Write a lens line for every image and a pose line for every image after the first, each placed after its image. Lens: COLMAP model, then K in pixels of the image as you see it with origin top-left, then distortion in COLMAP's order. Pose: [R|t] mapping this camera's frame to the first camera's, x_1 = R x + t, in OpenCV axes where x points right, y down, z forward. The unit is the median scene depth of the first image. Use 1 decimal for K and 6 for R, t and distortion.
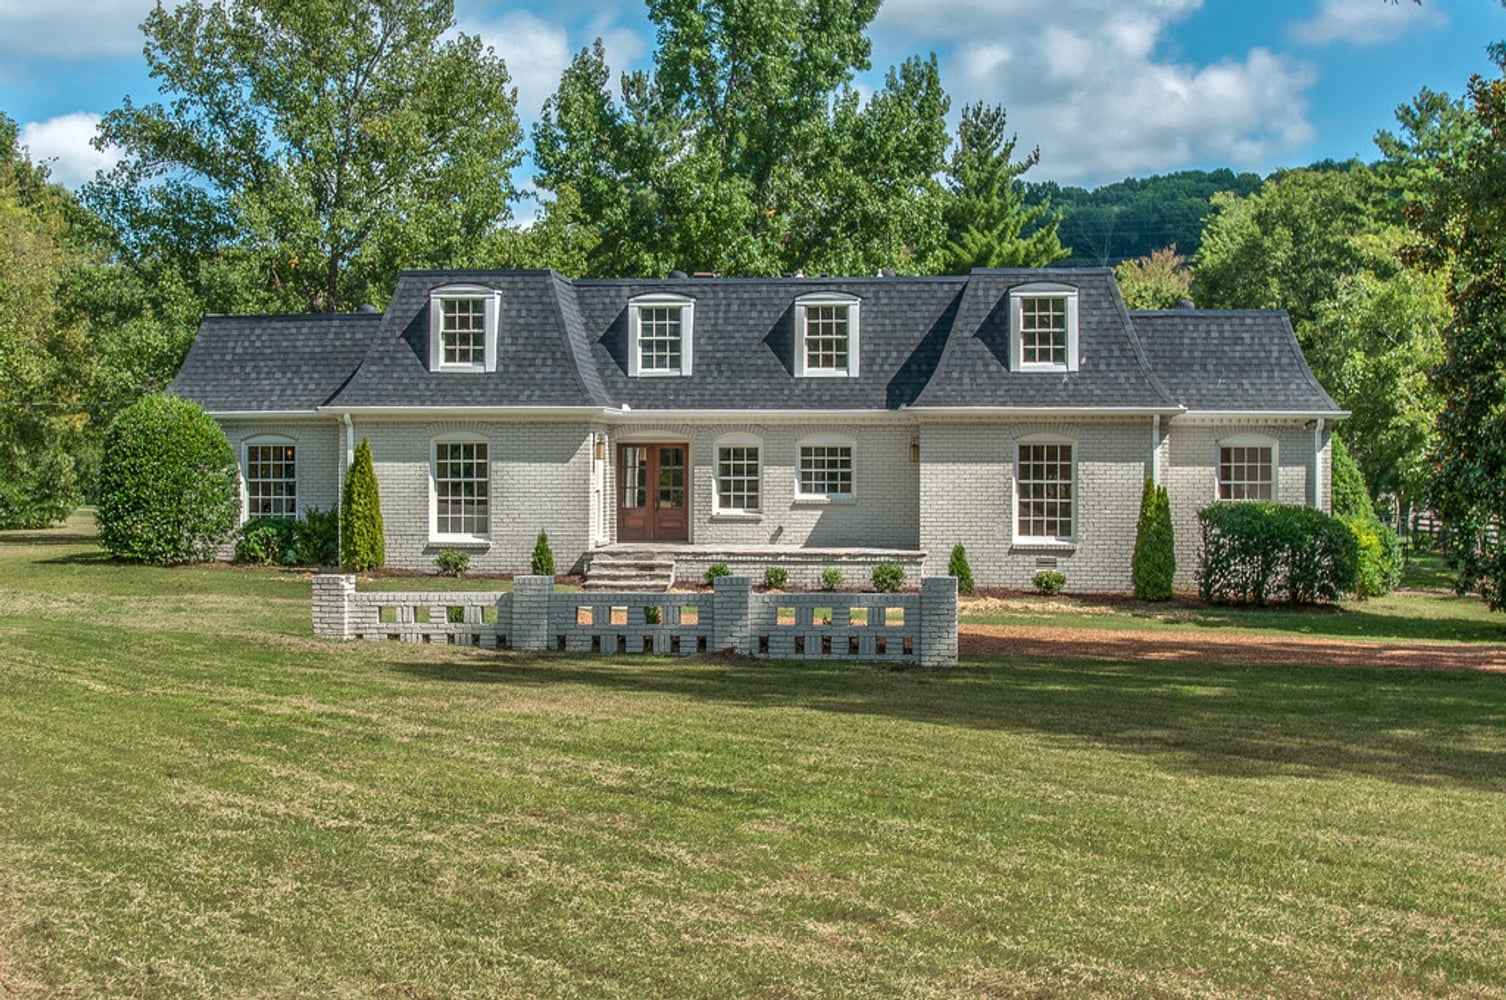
lens RADIAL K [[1066.0, 0, 753.0], [0, 1066.0, 500.0], [0, 0, 1]] dist [-0.004864, -0.000585]
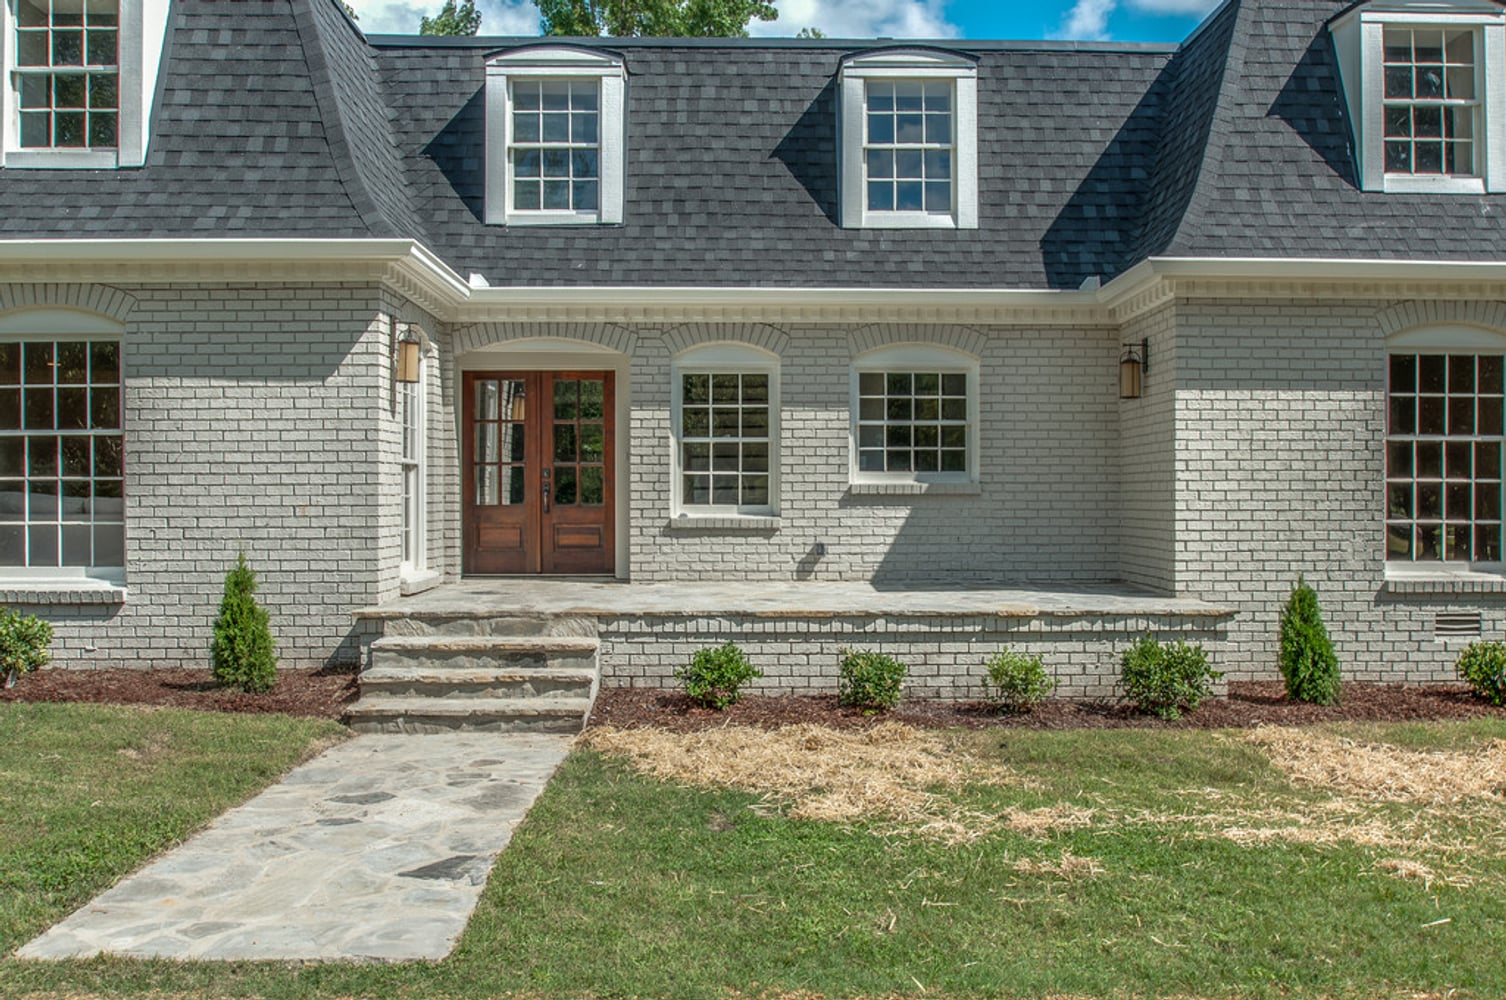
lens RADIAL K [[979.1, 0, 742.2], [0, 979.1, 518.4], [0, 0, 1]] dist [-0.024082, 0.000749]
pose [[0.993542, -0.004803, 0.113359, -0.057749], [0.004142, 0.999973, 0.006060, 0.011808], [-0.113385, -0.005551, 0.993536, 0.599344]]
